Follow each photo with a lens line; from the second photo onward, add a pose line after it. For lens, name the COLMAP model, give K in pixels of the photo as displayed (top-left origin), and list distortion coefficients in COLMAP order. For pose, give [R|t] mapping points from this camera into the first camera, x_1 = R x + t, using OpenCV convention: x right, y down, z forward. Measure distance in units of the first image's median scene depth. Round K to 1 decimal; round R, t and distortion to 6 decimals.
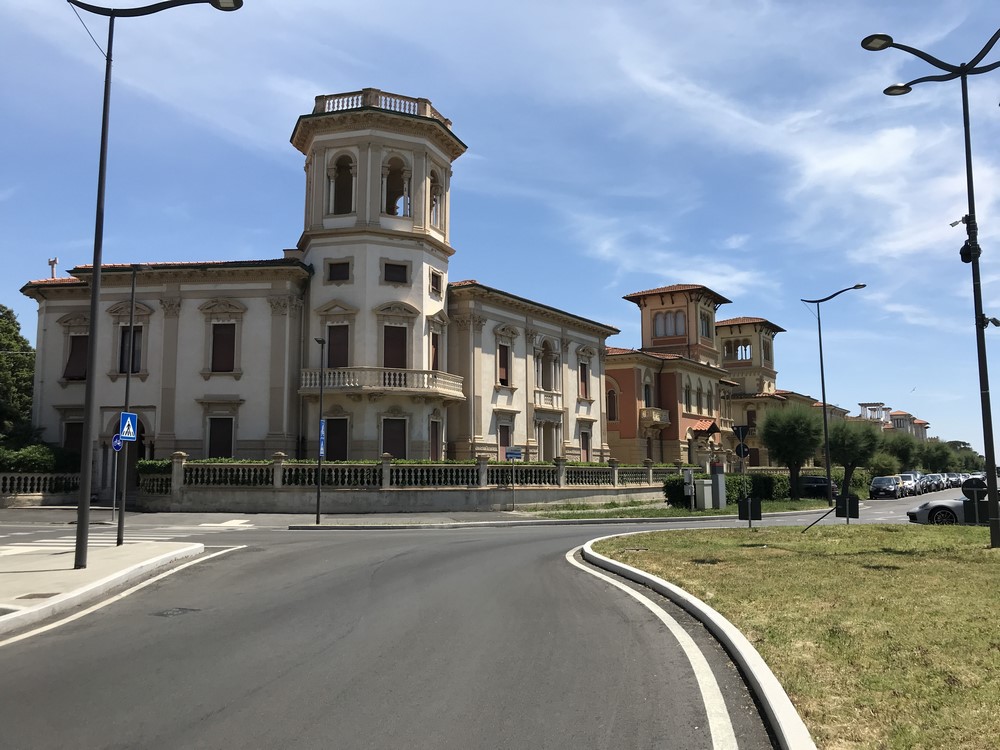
lens RADIAL K [[803.1, 0, 500.0], [0, 803.1, 375.0], [0, 0, 1]] dist [0.096930, -0.285396]
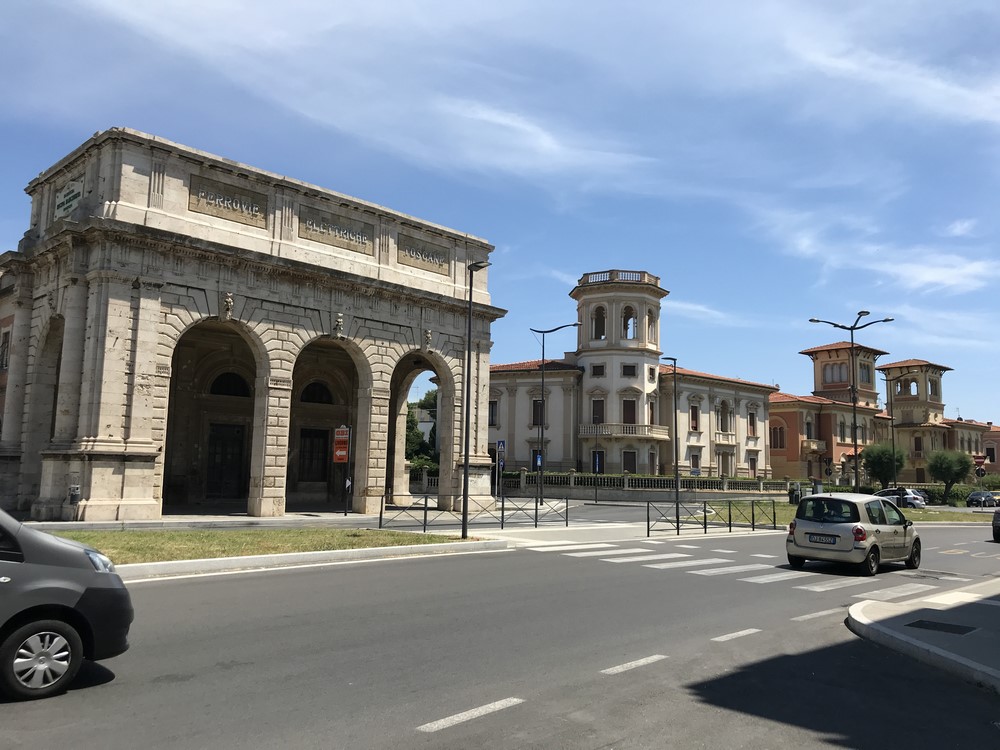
lens RADIAL K [[803.1, 0, 500.0], [0, 803.1, 375.0], [0, 0, 1]] dist [0.096930, -0.285396]
pose [[0.961237, -0.014877, -0.275321, 0.083181], [0.011689, 0.999844, -0.013218, -0.088722], [0.275475, 0.009488, 0.961261, -0.759718]]
